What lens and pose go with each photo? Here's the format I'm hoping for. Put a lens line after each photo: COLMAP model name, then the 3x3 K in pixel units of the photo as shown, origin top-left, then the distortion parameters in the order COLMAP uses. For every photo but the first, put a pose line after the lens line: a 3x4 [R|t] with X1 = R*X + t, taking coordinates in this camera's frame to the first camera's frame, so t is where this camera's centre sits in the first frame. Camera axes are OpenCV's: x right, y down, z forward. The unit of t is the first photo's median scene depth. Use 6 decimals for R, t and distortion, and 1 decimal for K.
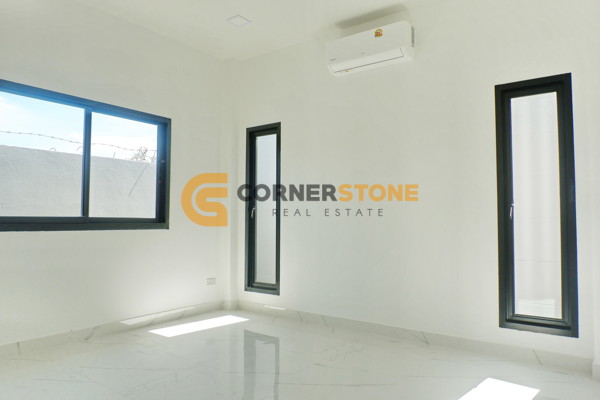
lens RADIAL K [[433.1, 0, 300.0], [0, 433.1, 200.0], [0, 0, 1]] dist [-0.007073, 0.002316]
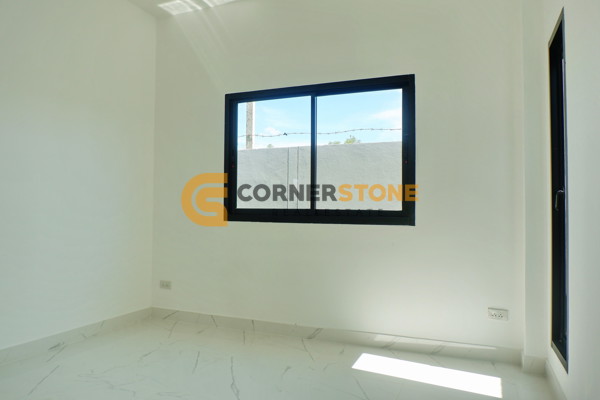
lens RADIAL K [[433.1, 0, 300.0], [0, 433.1, 200.0], [0, 0, 1]] dist [-0.007073, 0.002316]
pose [[0.237047, -0.027582, -0.971107, 0.360913], [0.036023, 0.999159, -0.019585, 0.031126], [0.970830, -0.030340, 0.237841, 0.639110]]
